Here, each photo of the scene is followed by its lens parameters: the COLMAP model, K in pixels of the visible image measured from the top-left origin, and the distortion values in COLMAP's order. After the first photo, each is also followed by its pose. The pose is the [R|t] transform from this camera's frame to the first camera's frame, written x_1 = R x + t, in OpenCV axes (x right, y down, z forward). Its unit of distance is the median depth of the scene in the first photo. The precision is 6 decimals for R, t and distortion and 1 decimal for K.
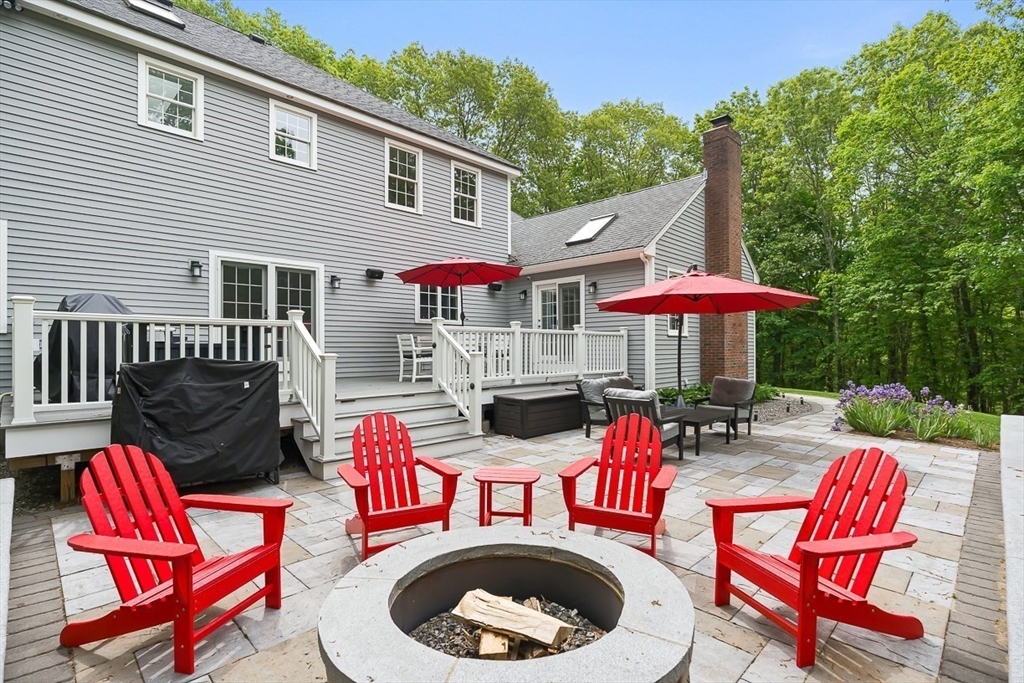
lens RADIAL K [[496.2, 0, 511.5], [0, 496.2, 333.7], [0, 0, 1]] dist [0.001626, -0.000883]
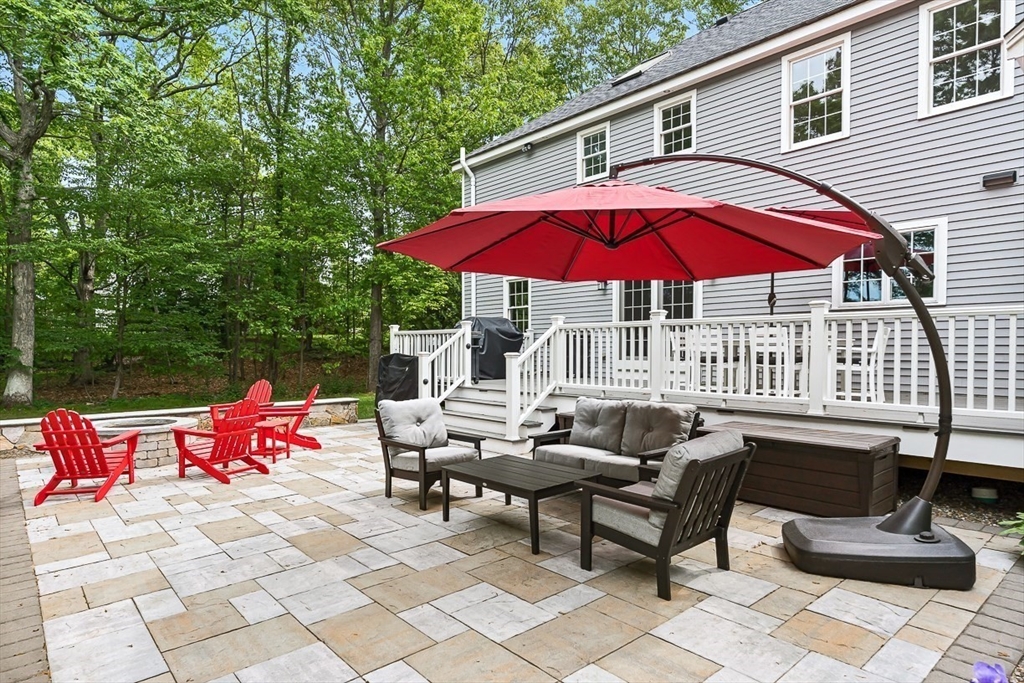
lens RADIAL K [[614.0, 0, 512.0], [0, 614.0, 340.8], [0, 0, 1]] dist [0.002487, 0.000781]
pose [[-0.092734, -0.009474, -0.995646, 0.733905], [0.028076, 0.999532, -0.012126, 0.019301], [0.995295, -0.029078, -0.092424, 0.746939]]
